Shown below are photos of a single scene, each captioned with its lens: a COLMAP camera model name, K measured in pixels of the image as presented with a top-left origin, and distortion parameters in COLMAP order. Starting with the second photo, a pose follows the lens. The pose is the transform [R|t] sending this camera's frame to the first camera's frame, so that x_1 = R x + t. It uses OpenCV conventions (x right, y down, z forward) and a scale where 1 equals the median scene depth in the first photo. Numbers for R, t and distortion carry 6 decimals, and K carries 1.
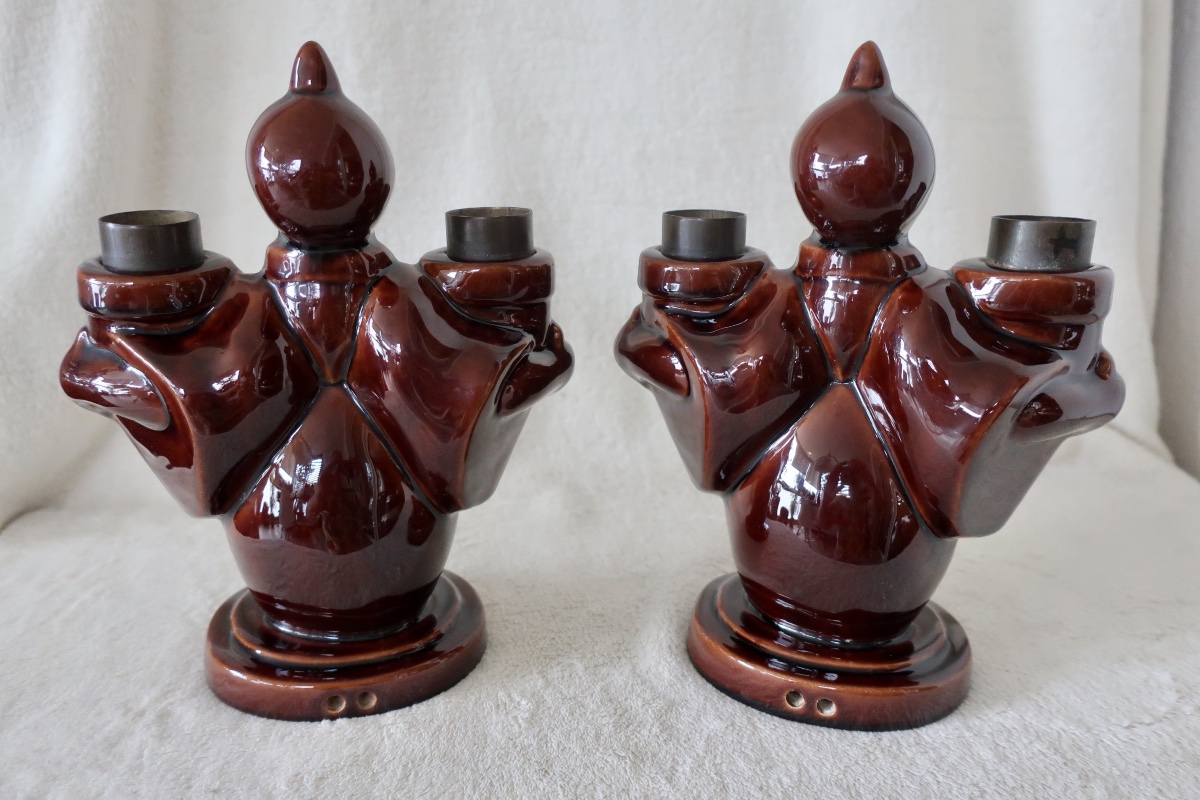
lens RADIAL K [[933.7, 0, 602.0], [0, 933.7, 391.7], [0, 0, 1]] dist [0.004499, -0.008337]
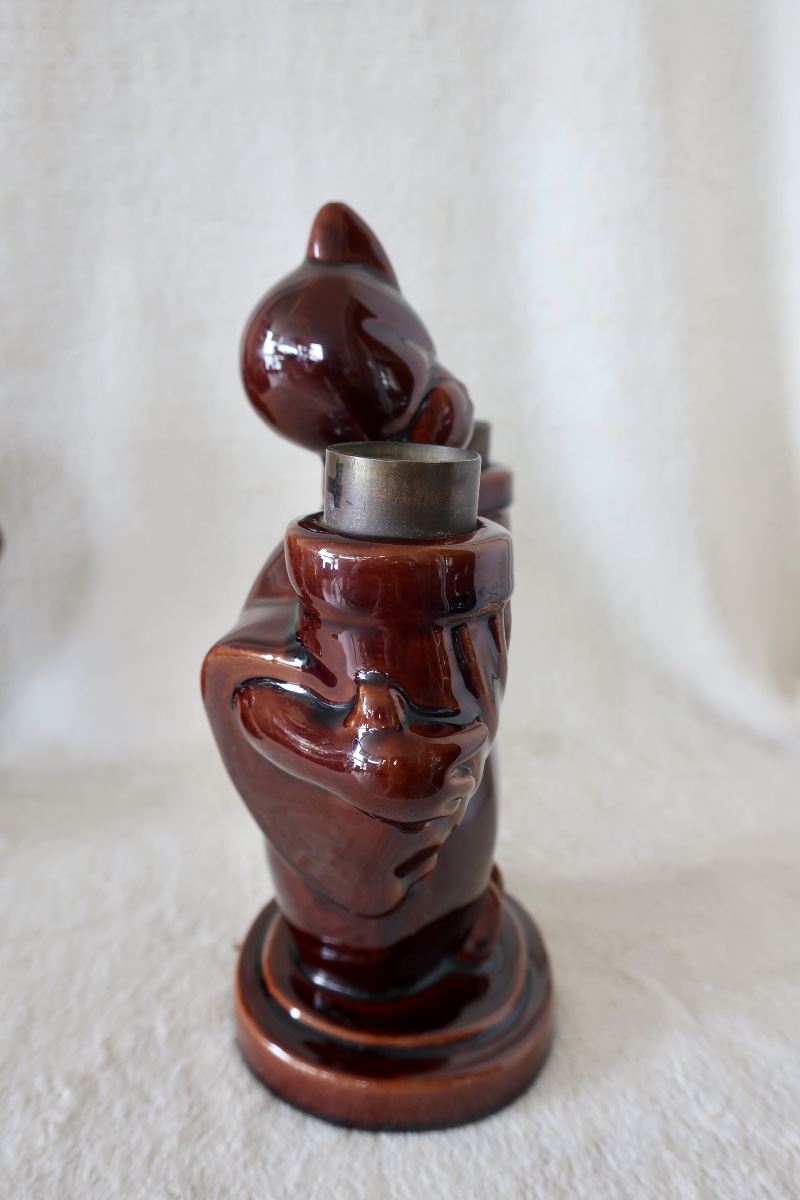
lens RADIAL K [[933.7, 0, 400.8], [0, 933.7, 592.8], [0, 0, 1]] dist [0.004499, -0.008337]
pose [[0.999532, 0.021138, 0.022100, 0.156421], [-0.020617, 0.999510, -0.023547, -0.048132], [-0.022587, 0.023080, 0.999478, 0.263200]]
